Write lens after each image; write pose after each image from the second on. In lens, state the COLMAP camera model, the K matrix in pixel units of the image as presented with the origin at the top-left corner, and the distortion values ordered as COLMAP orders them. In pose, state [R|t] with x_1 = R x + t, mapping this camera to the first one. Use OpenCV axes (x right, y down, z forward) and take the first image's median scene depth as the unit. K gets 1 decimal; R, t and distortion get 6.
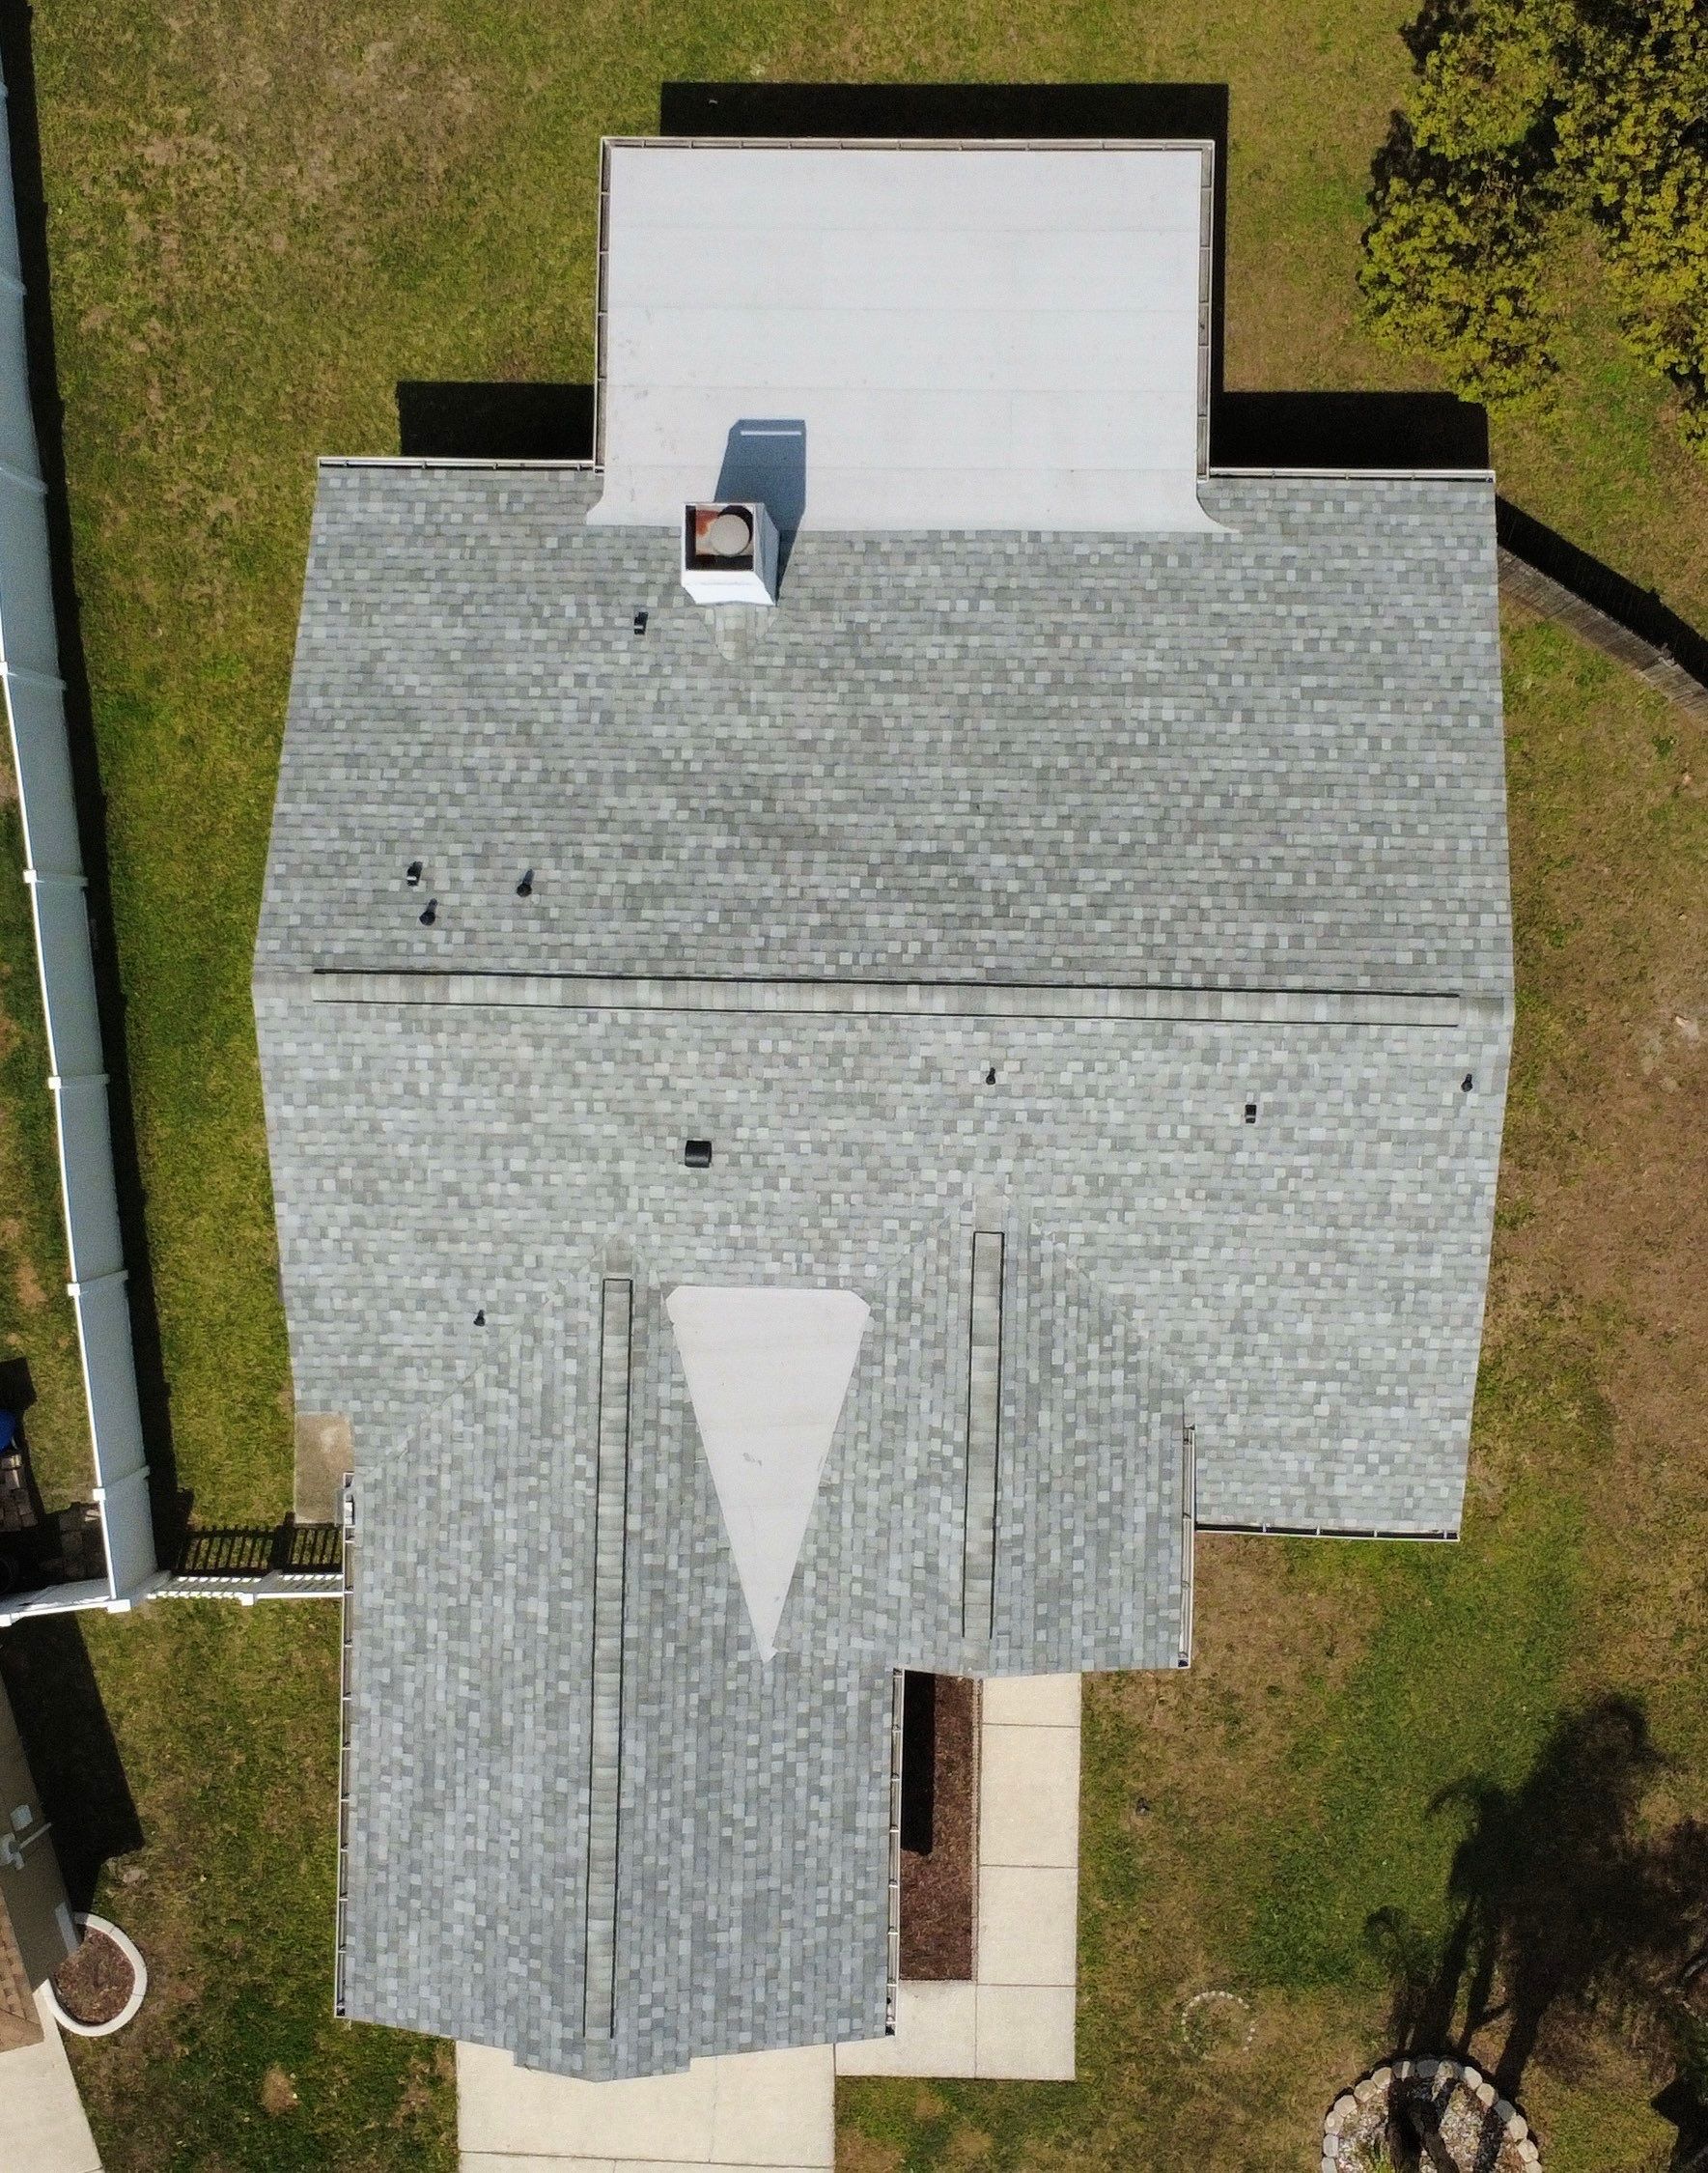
lens RADIAL K [[2811.8, 0, 835.7], [0, 2811.8, 1014.1], [0, 0, 1]] dist [0.004557, 0.000000]
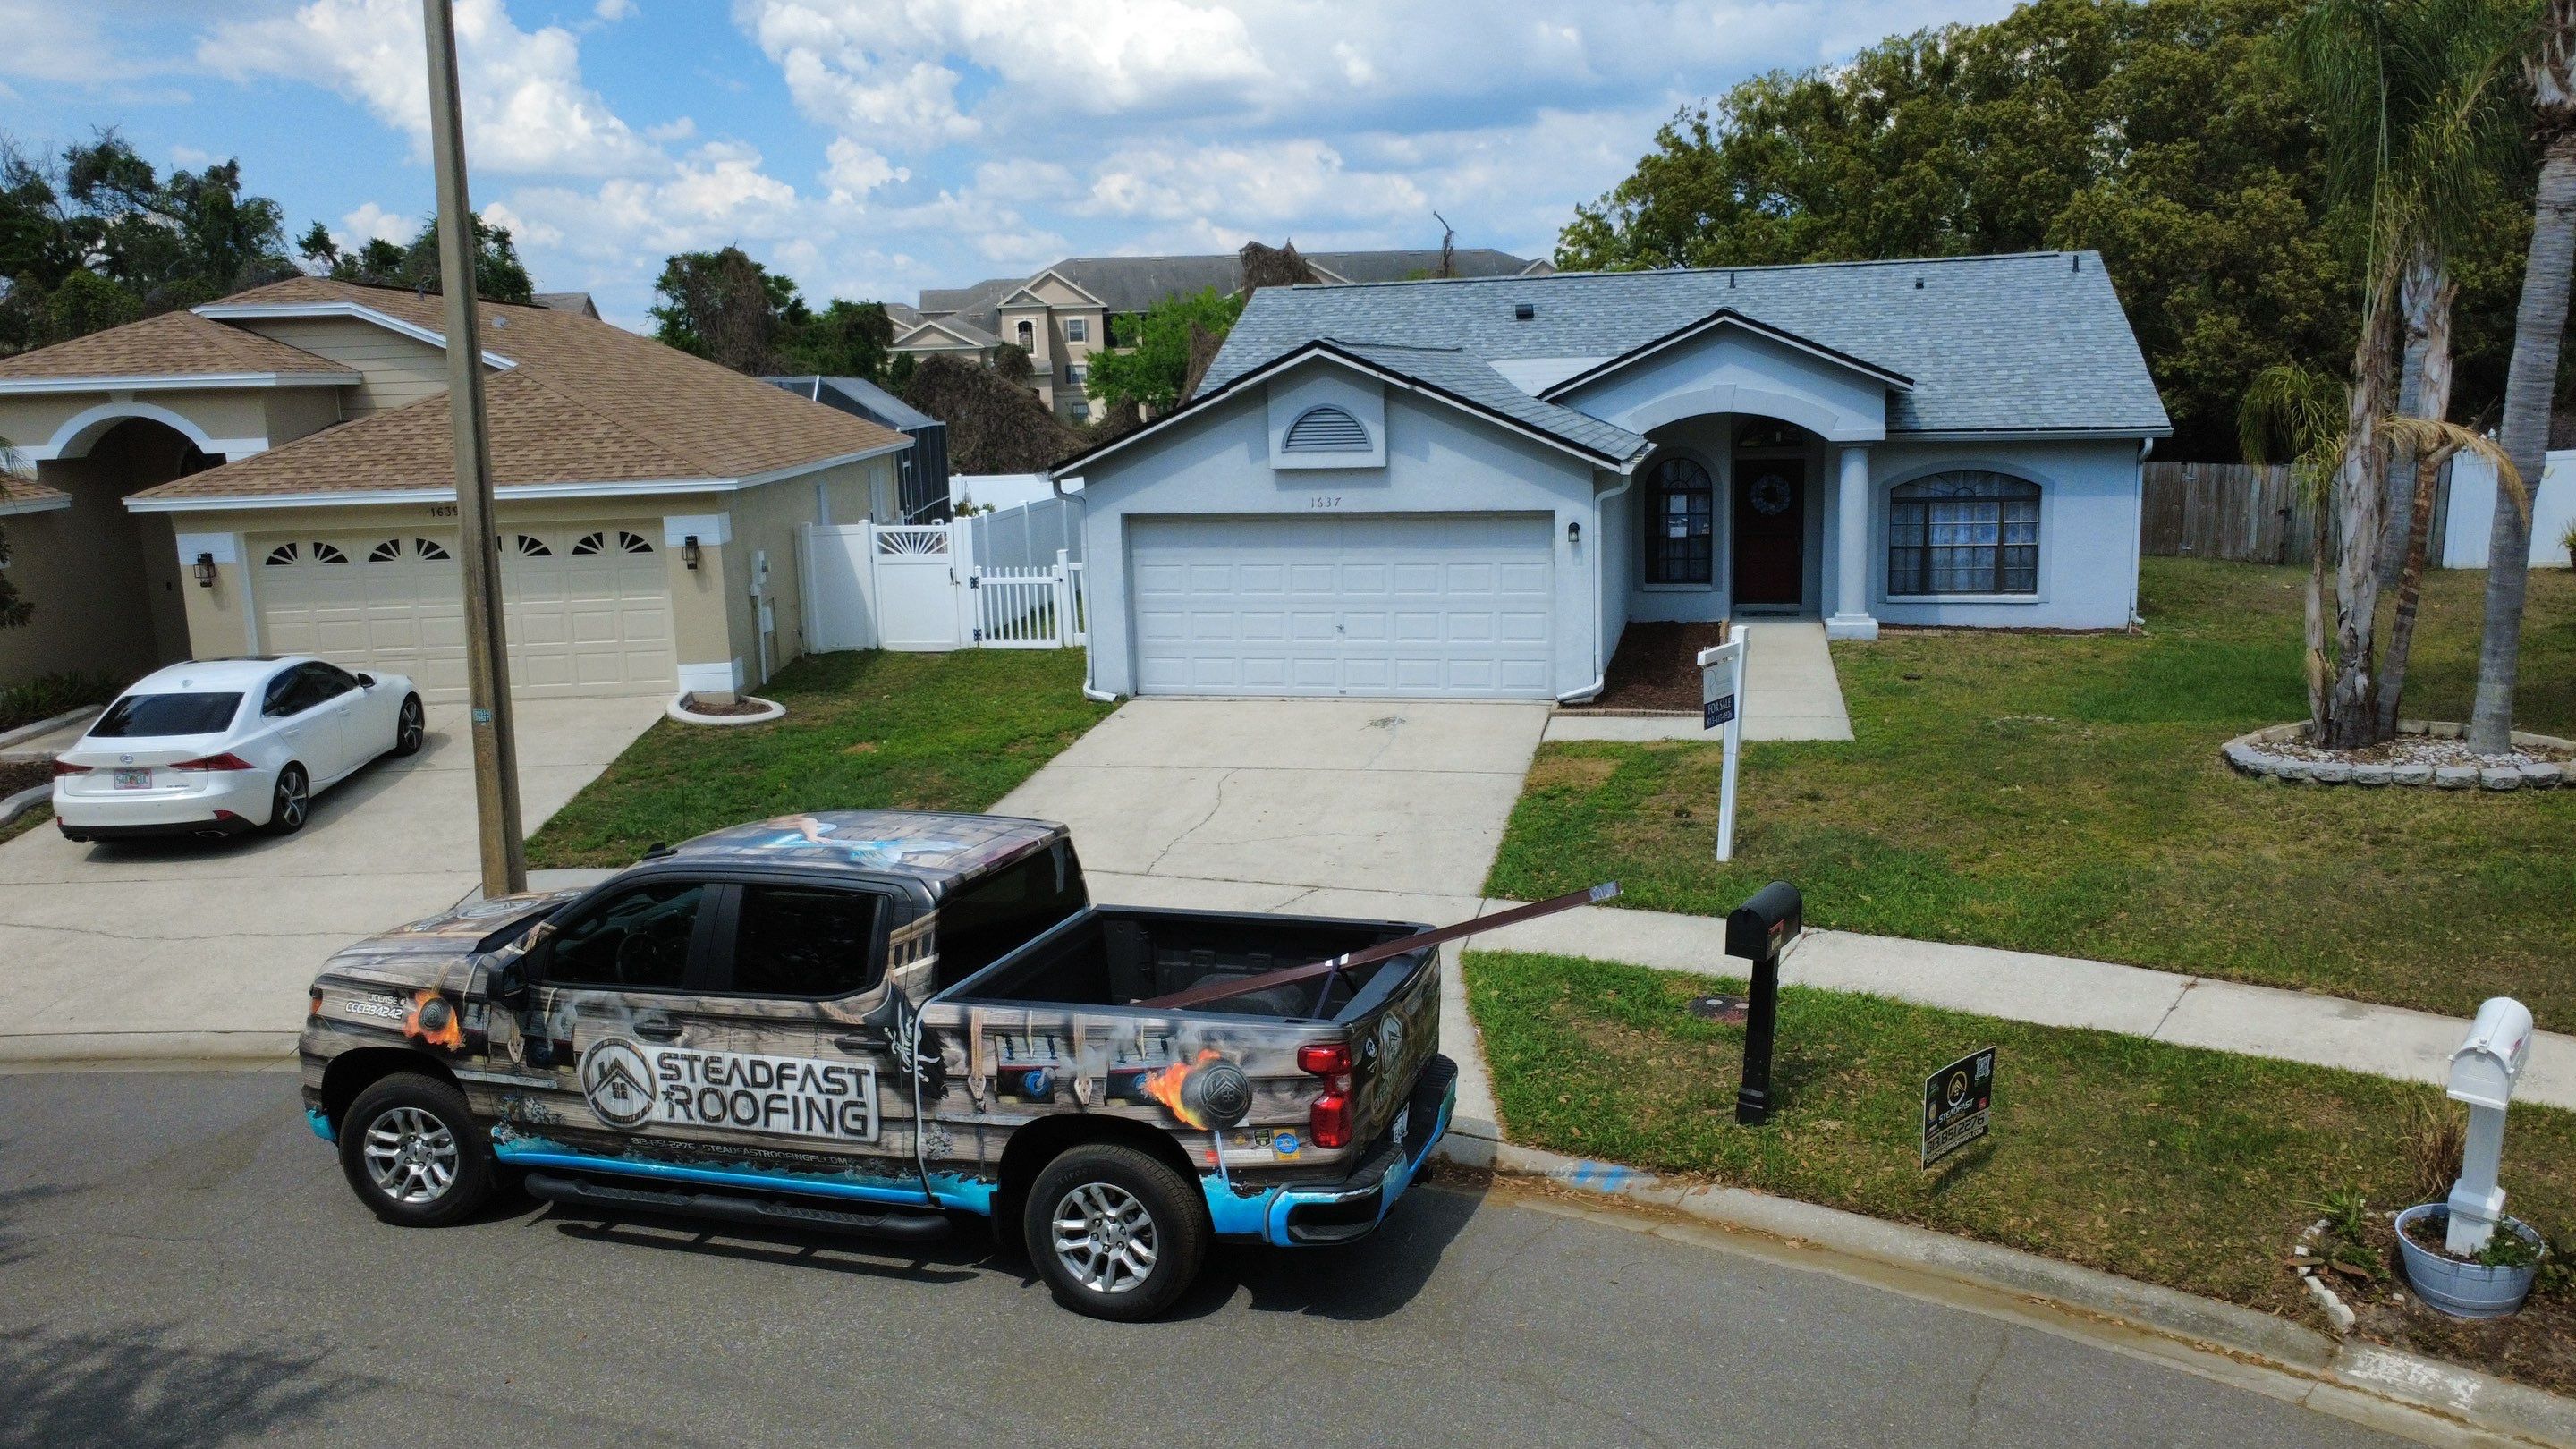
lens RADIAL K [[1833.1, 0, 1296.9], [0, 1833.1, 723.9], [0, 0, 1]] dist [-0.002410, 0.001076]
pose [[0.976508, 0.064765, -0.205518, 0.042554], [-0.213952, 0.177995, -0.960491, 0.985059], [-0.025625, 0.981898, 0.187671, 1.003400]]
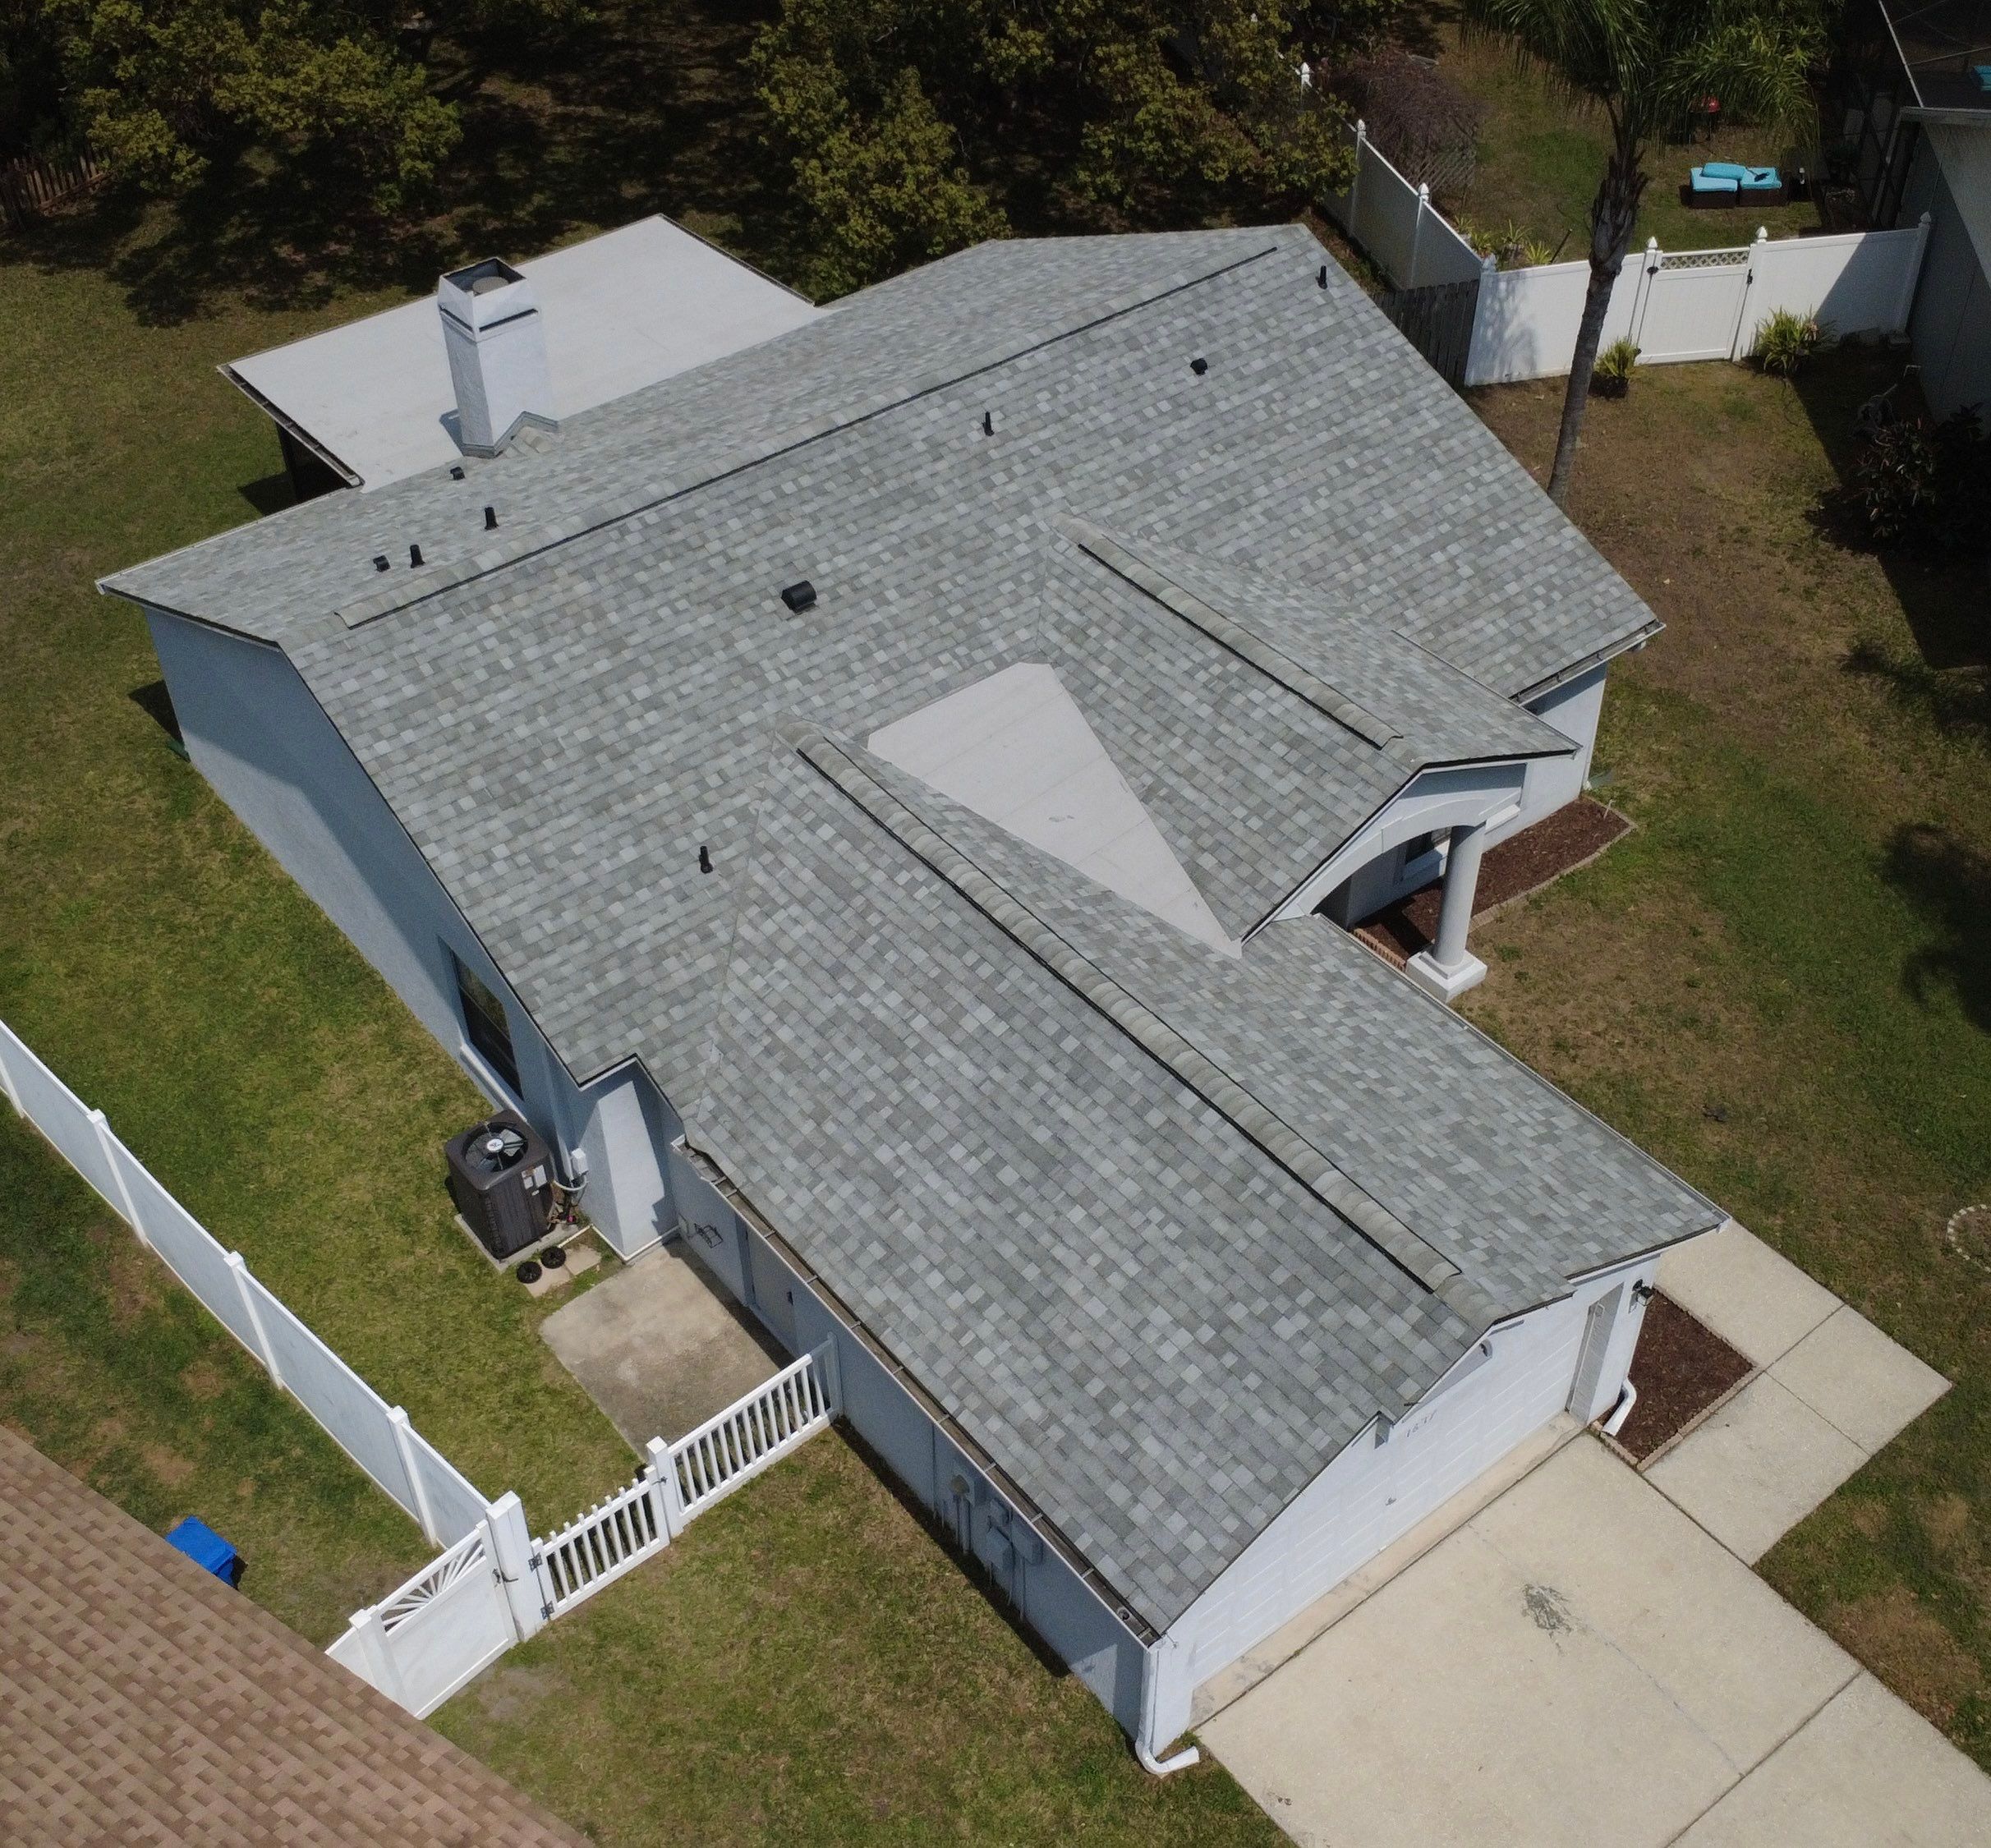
lens RADIAL K [[2346.9, 0, 896.9], [0, 2346.9, 907.1], [0, 0, 1]] dist [0.002350, 0.000000]
pose [[0.789772, -0.387765, 0.475289, -0.419859], [0.613381, 0.505440, -0.606872, 0.575931], [-0.004906, 0.770824, 0.637030, 0.567106]]
